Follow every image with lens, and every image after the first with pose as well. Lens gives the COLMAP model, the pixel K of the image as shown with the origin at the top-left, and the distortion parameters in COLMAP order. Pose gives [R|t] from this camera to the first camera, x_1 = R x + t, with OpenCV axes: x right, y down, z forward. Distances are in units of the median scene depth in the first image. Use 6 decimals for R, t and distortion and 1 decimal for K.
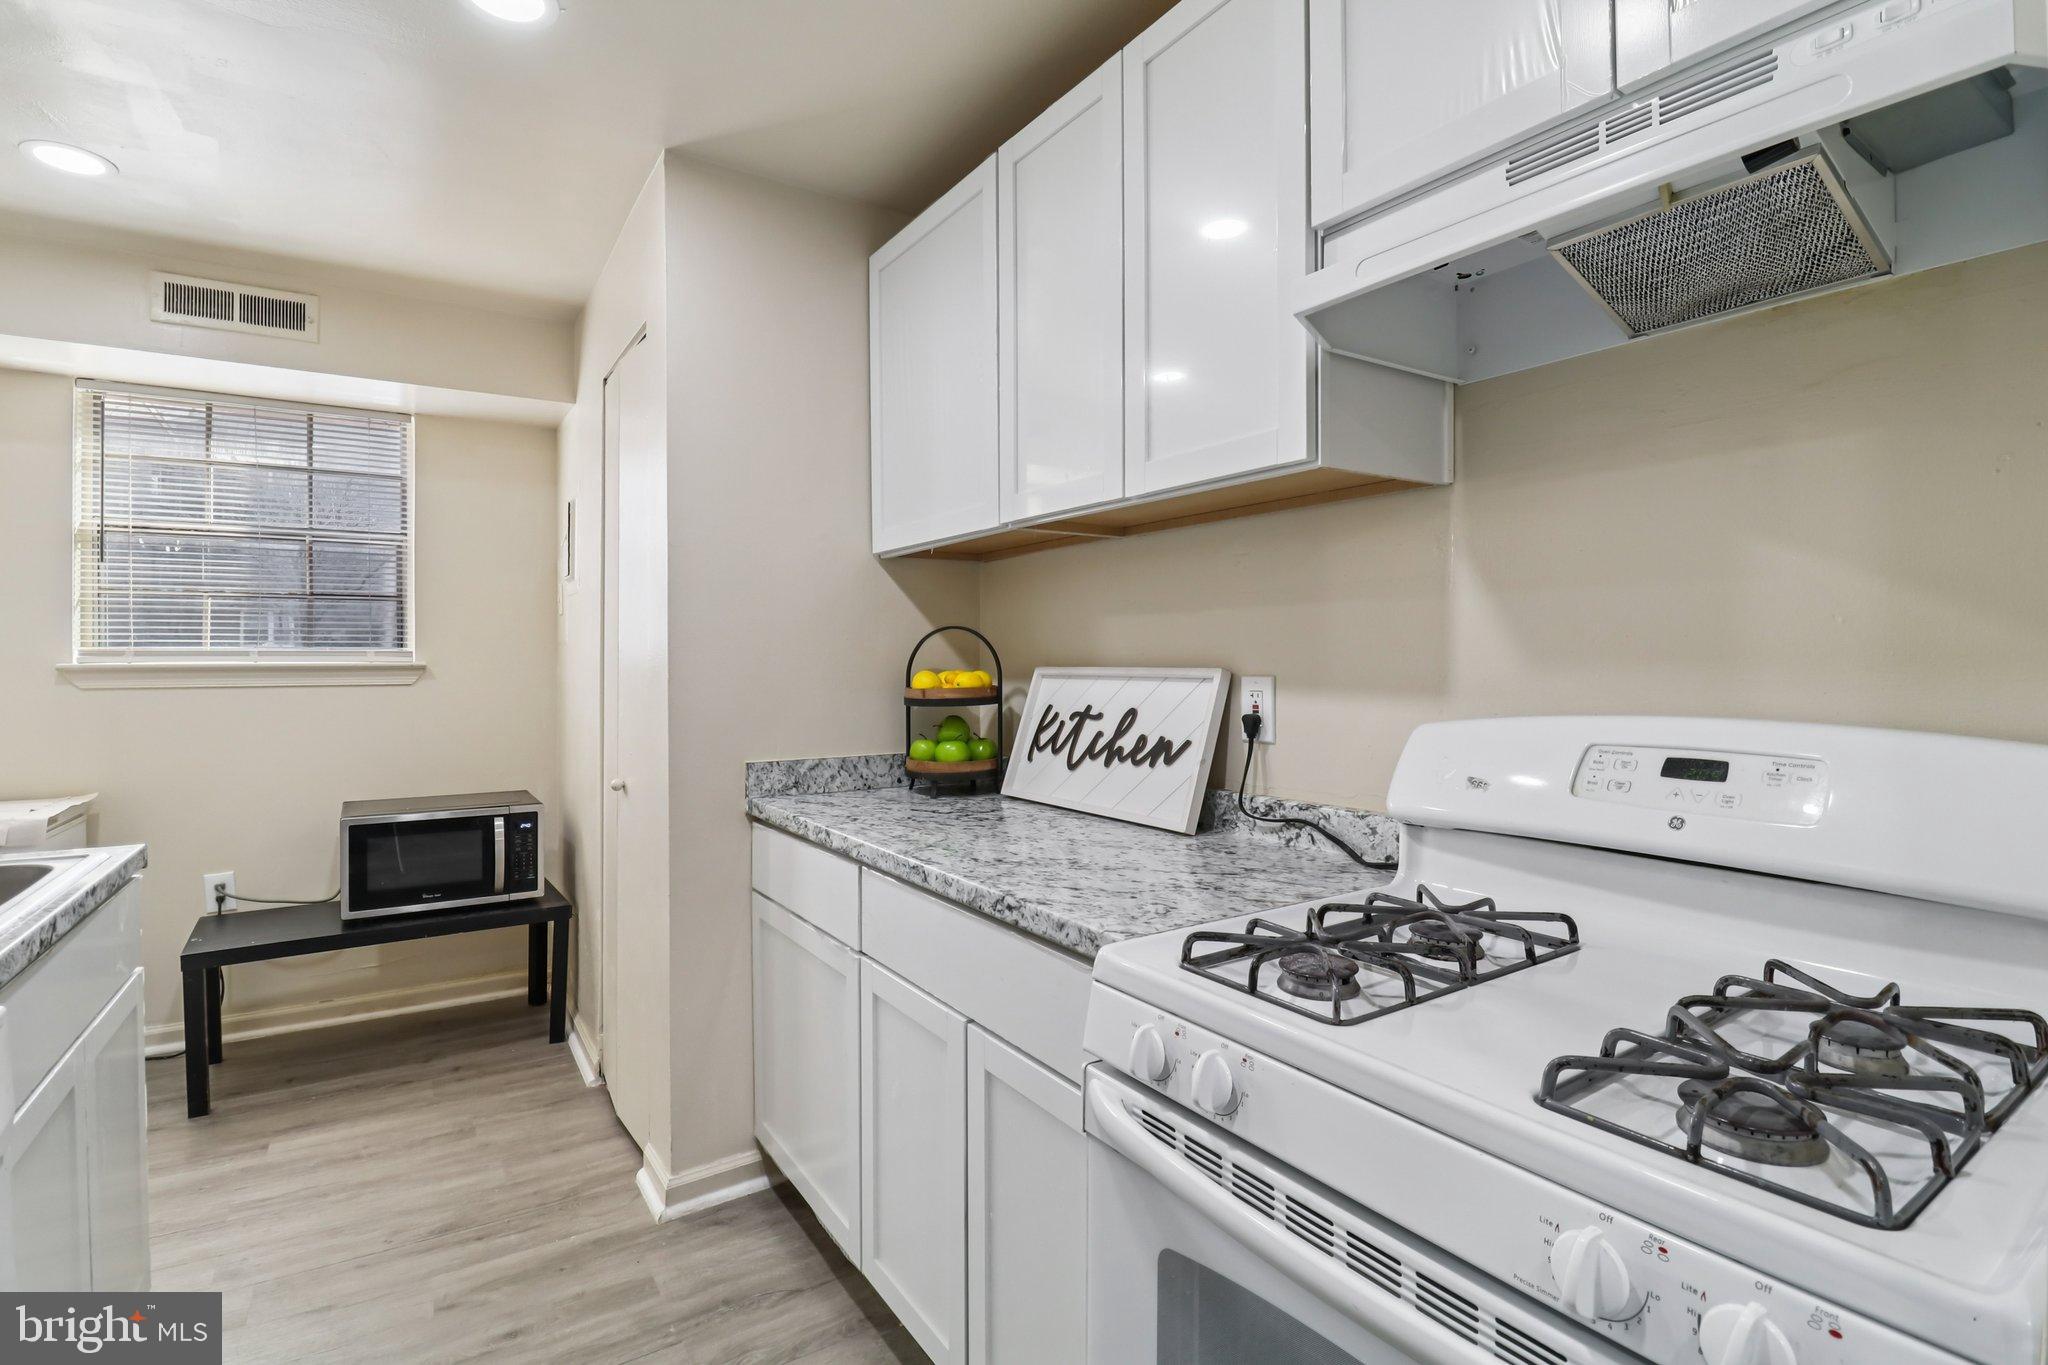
lens RADIAL K [[959.8, 0, 1014.3], [0, 959.8, 657.1], [0, 0, 1]] dist [0.001982, -0.011673]
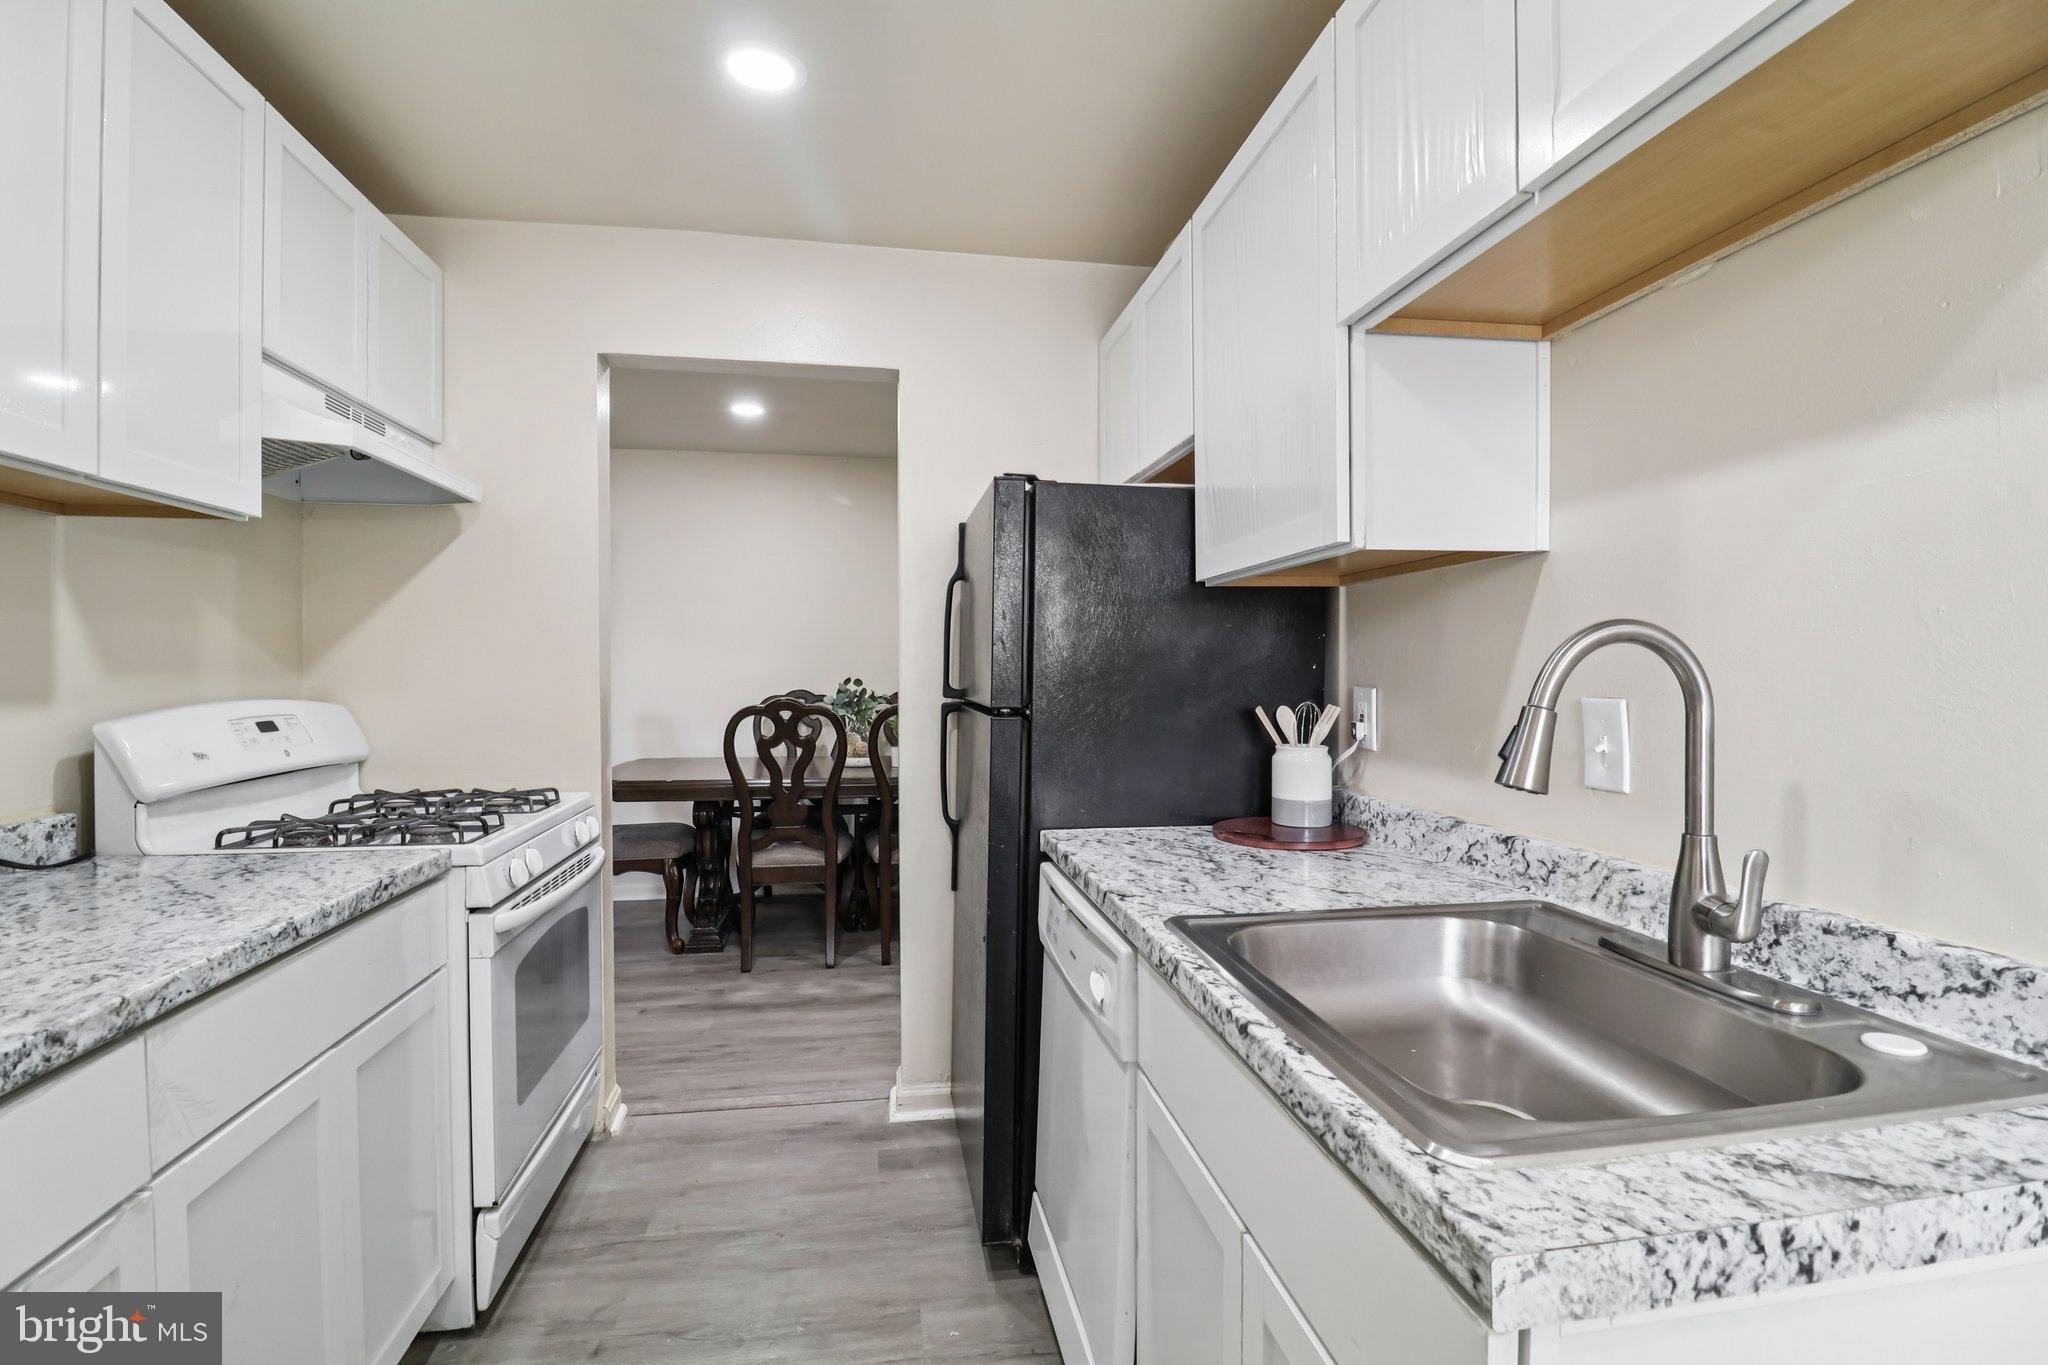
lens RADIAL K [[959.8, 0, 1014.3], [0, 959.8, 657.1], [0, 0, 1]] dist [0.001982, -0.011673]
pose [[-0.913385, 0.003290, 0.407083, -0.892013], [-0.001287, 0.999939, -0.010970, -0.000661], [-0.407095, -0.010543, -0.913325, 1.347865]]
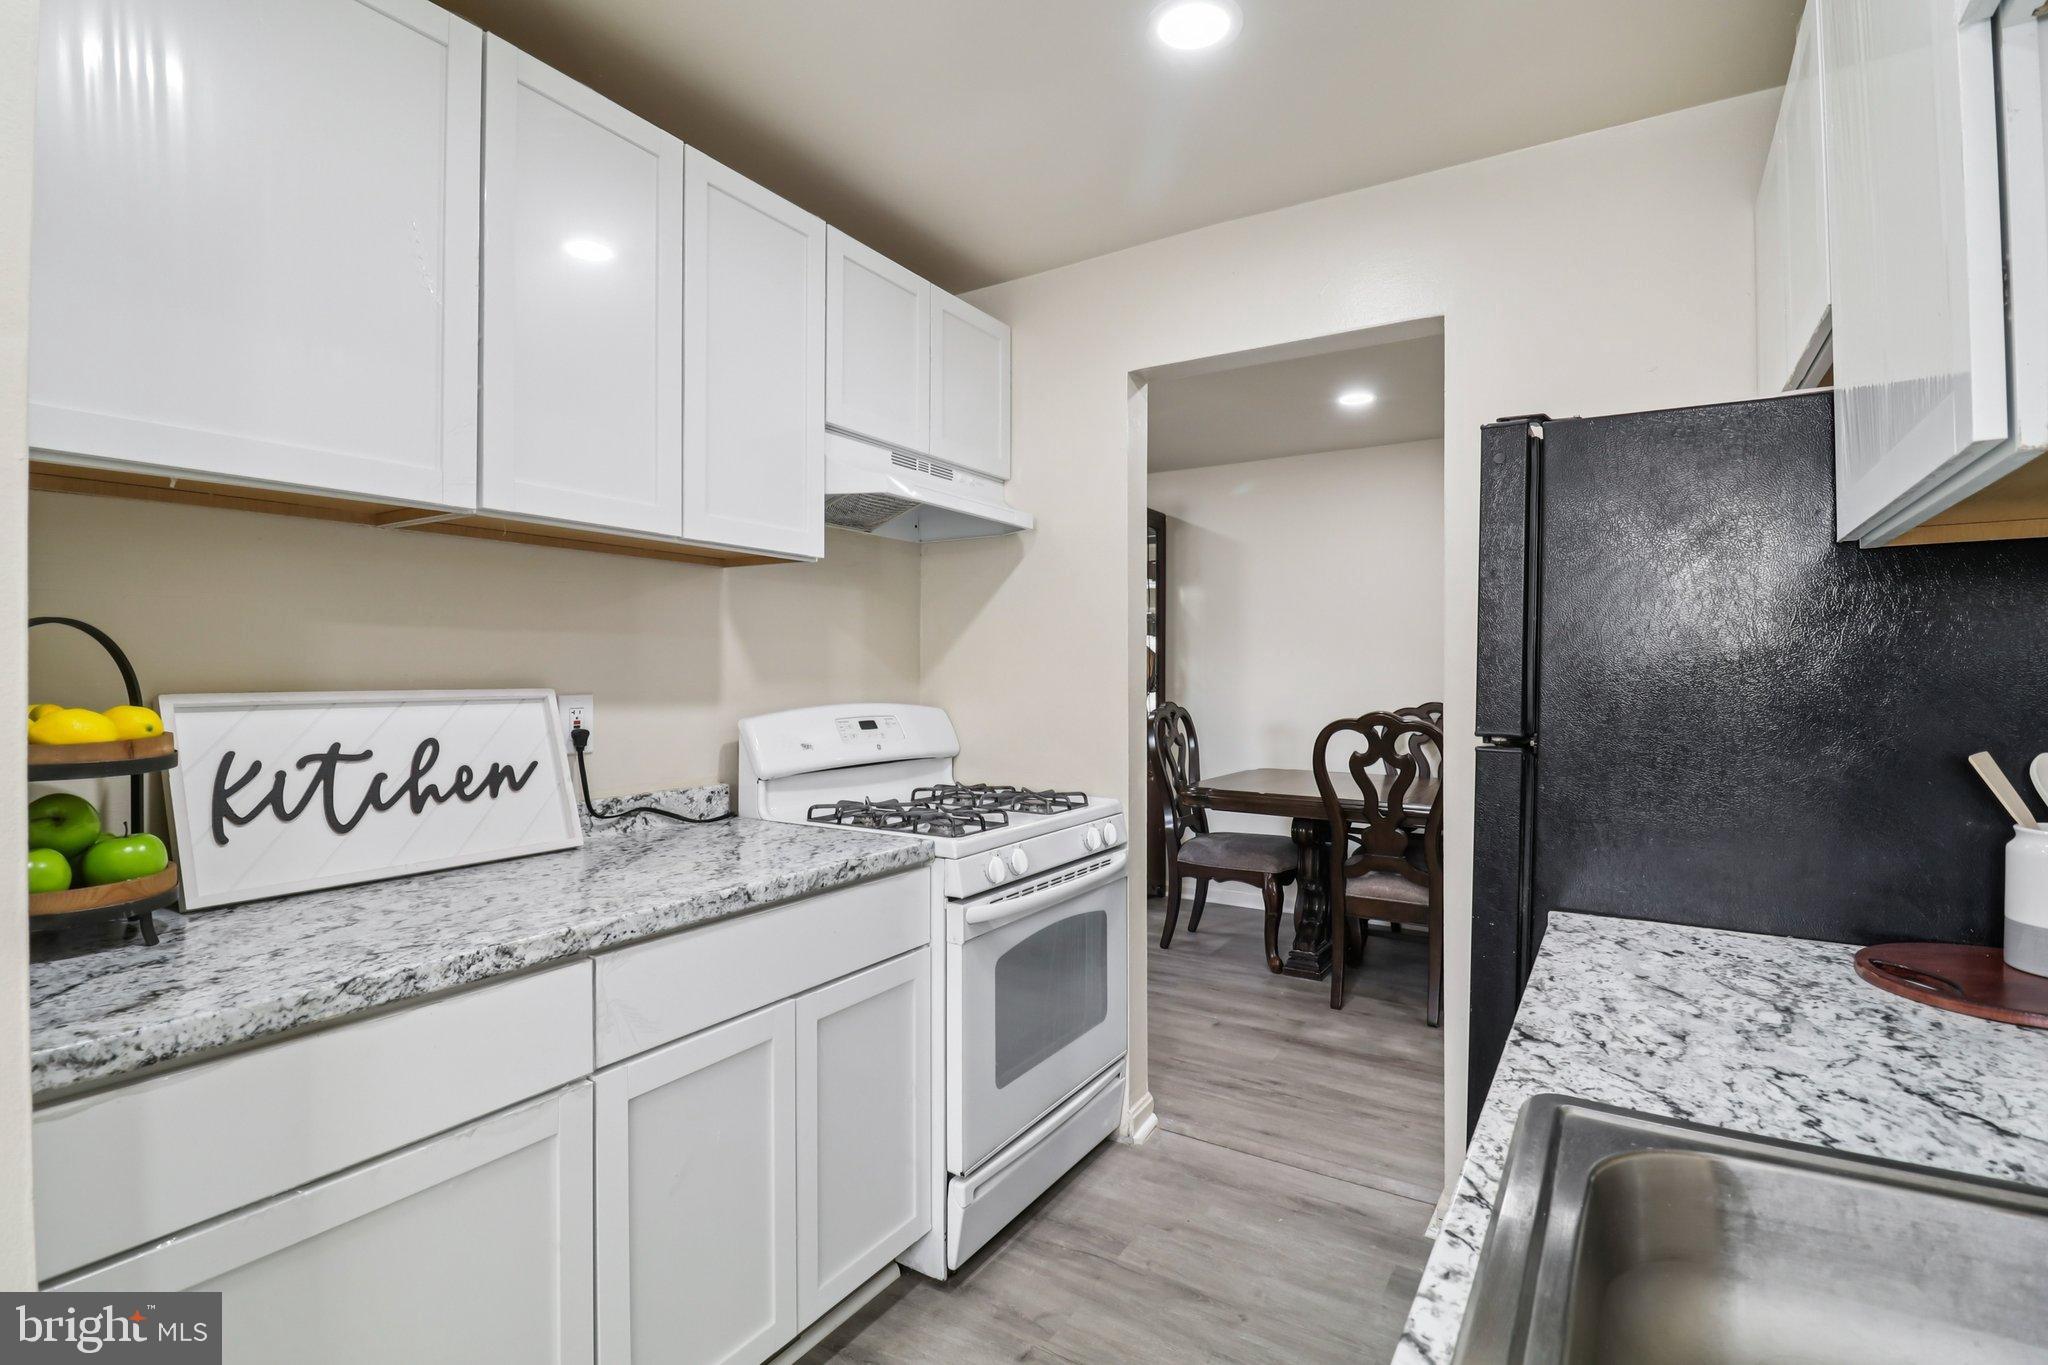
lens RADIAL K [[959.8, 0, 1014.3], [0, 959.8, 657.1], [0, 0, 1]] dist [0.001982, -0.011673]
pose [[-0.408201, 0.015214, 0.912765, -1.012826], [-0.002742, 0.999836, -0.017892, -0.005293], [-0.912888, -0.009806, -0.408092, 1.038123]]
